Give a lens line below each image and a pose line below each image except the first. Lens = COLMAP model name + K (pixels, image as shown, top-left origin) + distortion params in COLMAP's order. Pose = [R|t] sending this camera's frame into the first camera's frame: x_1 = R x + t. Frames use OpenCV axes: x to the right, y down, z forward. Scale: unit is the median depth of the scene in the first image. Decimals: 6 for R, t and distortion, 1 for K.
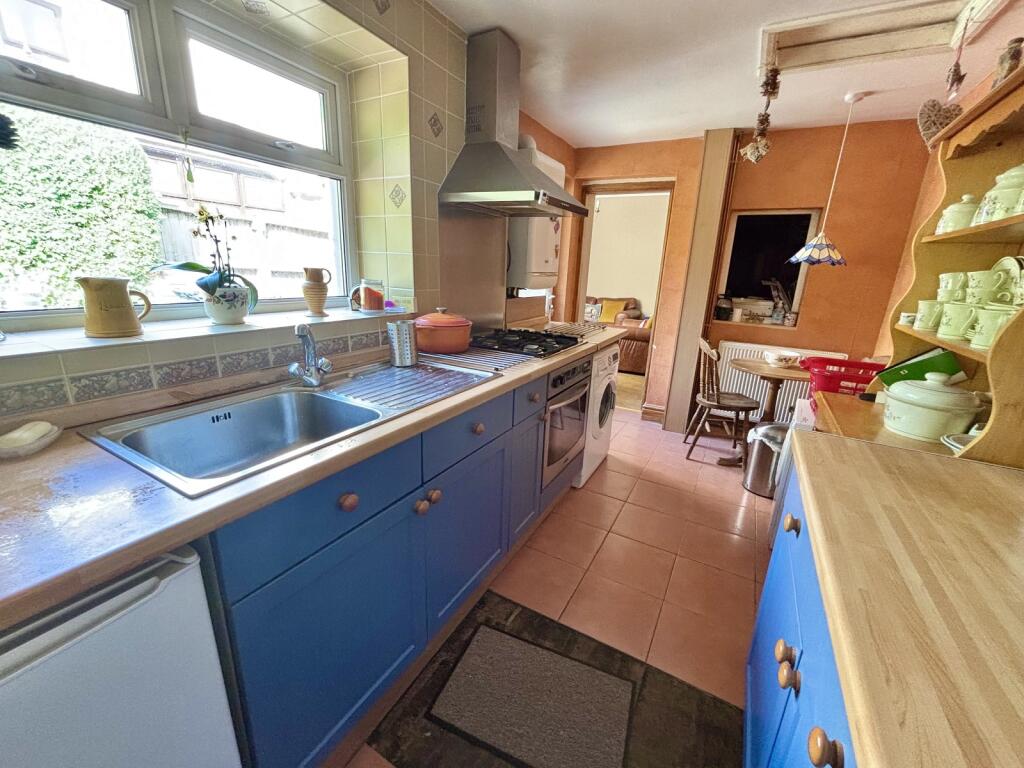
lens RADIAL K [[412.2, 0, 510.6], [0, 412.2, 382.6], [0, 0, 1]] dist [-0.003294, -0.000032]
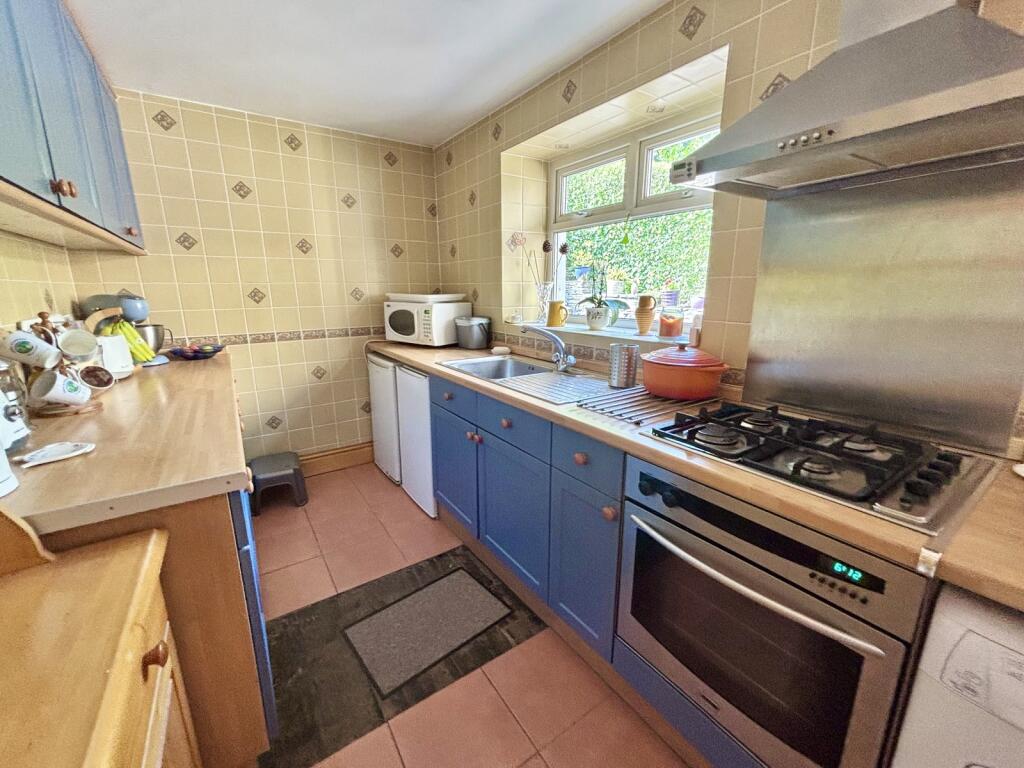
lens RADIAL K [[412.2, 0, 510.6], [0, 412.2, 382.6], [0, 0, 1]] dist [-0.003294, -0.000032]
pose [[-0.435096, 0.165833, -0.884981, 0.871085], [-0.257569, 0.918893, 0.298820, -0.327116], [0.862757, 0.357959, -0.357094, 1.274170]]
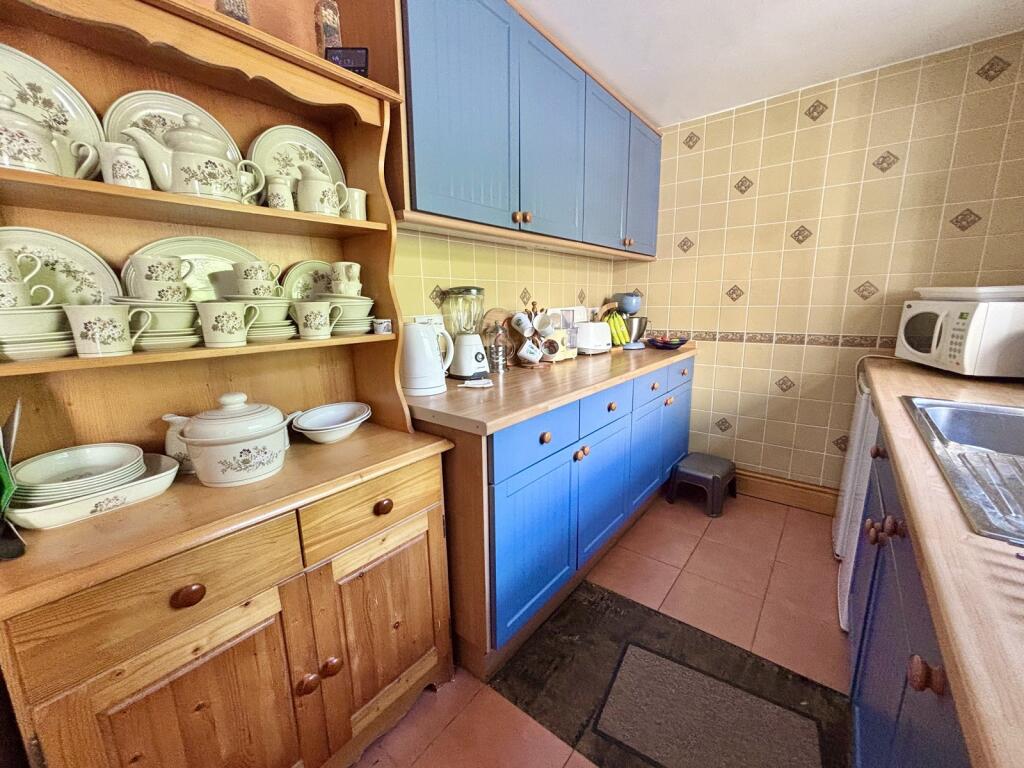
lens RADIAL K [[412.2, 0, 510.6], [0, 412.2, 382.6], [0, 0, 1]] dist [-0.003294, -0.000032]
pose [[-0.987791, -0.051434, 0.147051, 0.371216], [0.021560, 0.889709, 0.456018, -0.332828], [-0.154287, 0.453621, -0.877738, 1.389427]]
